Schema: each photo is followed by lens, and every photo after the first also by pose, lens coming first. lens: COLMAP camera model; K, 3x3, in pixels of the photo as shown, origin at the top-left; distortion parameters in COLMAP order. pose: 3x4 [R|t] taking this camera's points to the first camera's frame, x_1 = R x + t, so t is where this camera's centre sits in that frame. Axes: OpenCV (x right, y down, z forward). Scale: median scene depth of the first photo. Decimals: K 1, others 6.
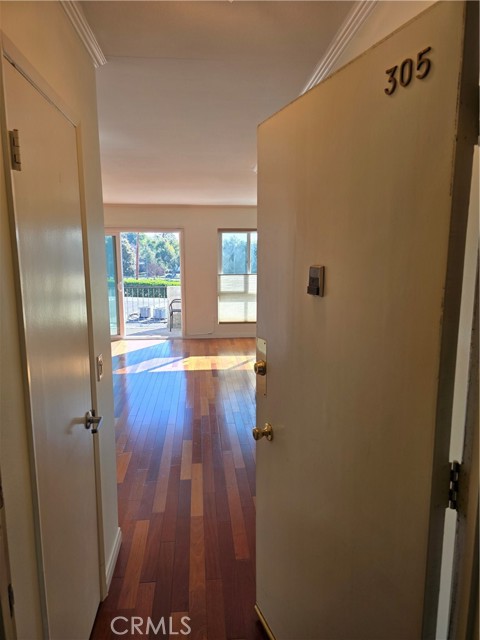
lens RADIAL K [[432.9, 0, 240.0], [0, 432.9, 320.0], [0, 0, 1]] dist [0.067720, -0.059938]
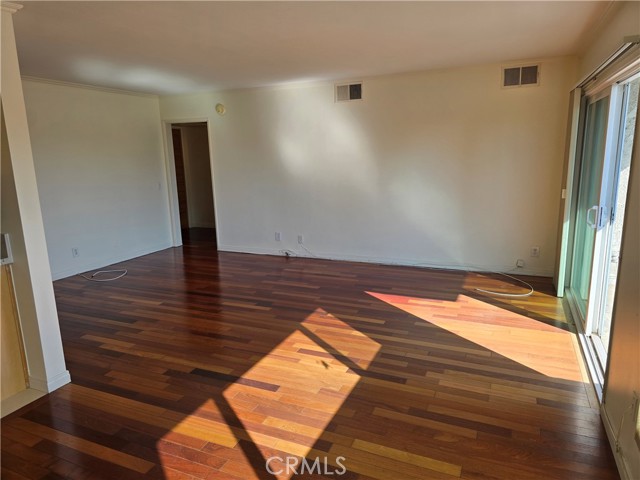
lens RADIAL K [[432.9, 0, 320.9], [0, 432.9, 232.9], [0, 0, 1]] dist [0.067720, -0.059938]
pose [[-0.487435, 0.183619, -0.853634, 0.218554], [-0.103355, 0.958632, 0.265221, -0.143765], [0.867021, 0.217506, -0.448293, 0.942783]]
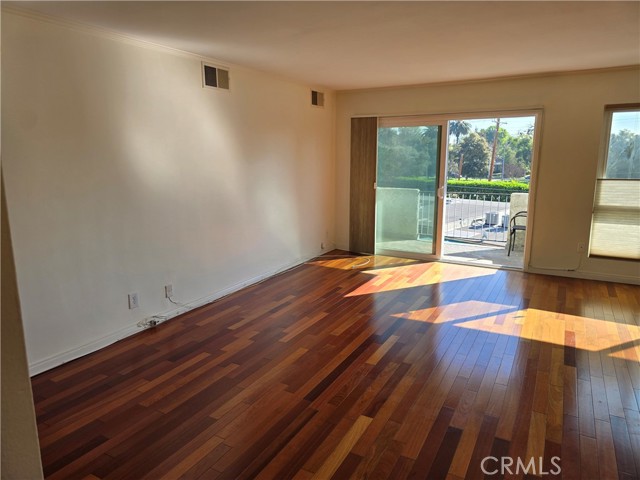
lens RADIAL K [[432.9, 0, 320.9], [0, 432.9, 232.9], [0, 0, 1]] dist [0.067720, -0.059938]
pose [[0.822285, 0.098546, -0.560479, -0.013871], [-0.082559, 0.995130, 0.053846, -0.028249], [0.563056, 0.001996, 0.826416, 0.246536]]
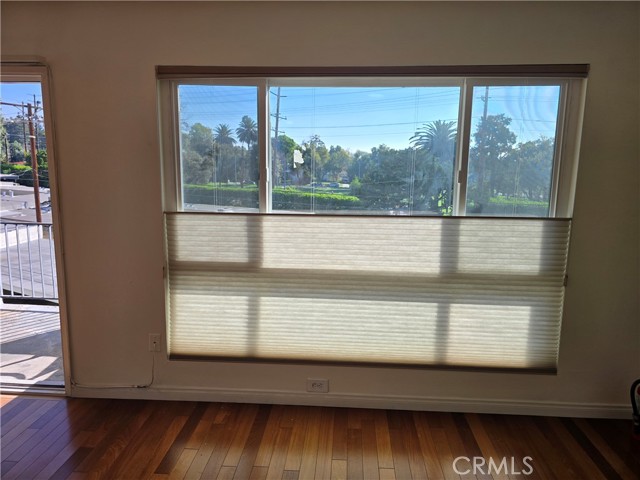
lens RADIAL K [[432.9, 0, 320.9], [0, 432.9, 232.9], [0, 0, 1]] dist [0.067720, -0.059938]
pose [[0.987889, 0.041151, -0.149603, 0.113558], [-0.039577, 0.999126, 0.013486, -0.097259], [0.150027, -0.007402, 0.988654, 0.684432]]
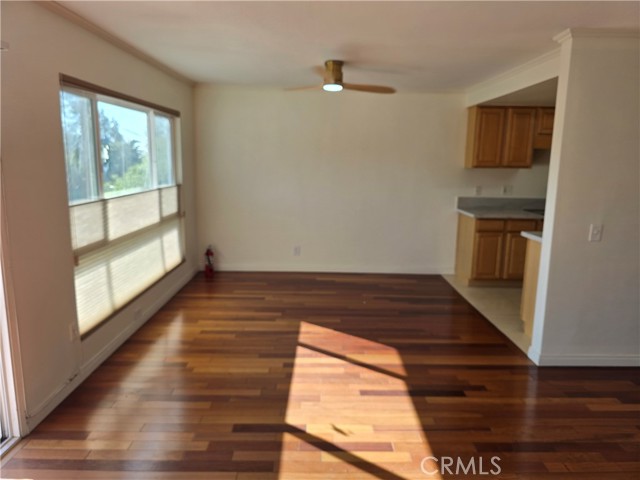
lens RADIAL K [[432.9, 0, 320.9], [0, 432.9, 232.9], [0, 0, 1]] dist [0.067720, -0.059938]
pose [[0.084482, -0.159089, 0.983643, -0.384976], [0.129538, 0.980548, 0.147463, -0.108079], [-0.987969, 0.114961, 0.103447, 0.757715]]
